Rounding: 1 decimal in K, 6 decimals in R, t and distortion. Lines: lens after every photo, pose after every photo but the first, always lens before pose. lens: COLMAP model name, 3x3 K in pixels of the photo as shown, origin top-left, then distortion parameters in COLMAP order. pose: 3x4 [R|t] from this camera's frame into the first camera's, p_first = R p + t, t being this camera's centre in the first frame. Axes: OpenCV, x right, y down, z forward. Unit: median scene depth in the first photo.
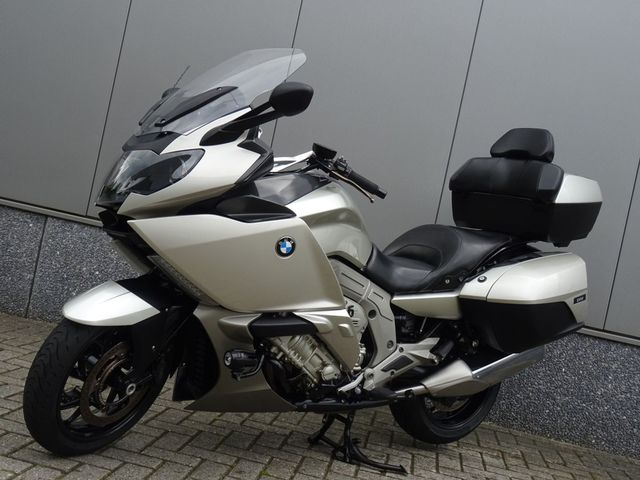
lens RADIAL K [[793.5, 0, 320.2], [0, 793.5, 240.8], [0, 0, 1]] dist [-0.074923, 0.000000]
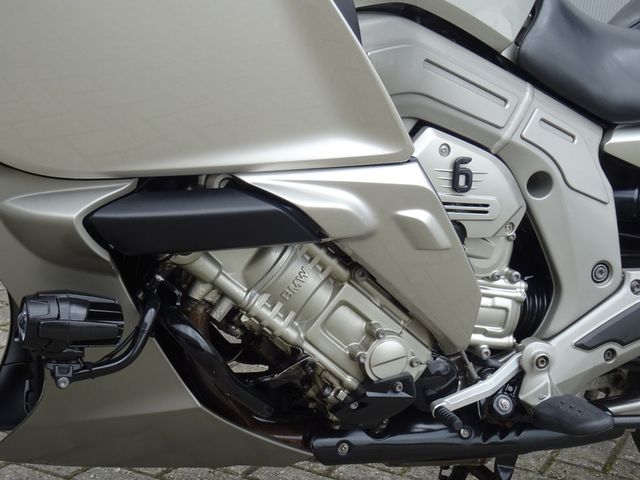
lens RADIAL K [[1223.1, 0, 320.0], [0, 1223.1, 239.1], [0, 0, 1]] dist [-0.013009, 0.000000]
pose [[0.966371, -0.020834, -0.256306, 0.113073], [0.045973, 0.994652, 0.092482, 0.065495], [0.253008, -0.101155, 0.962161, 0.486151]]
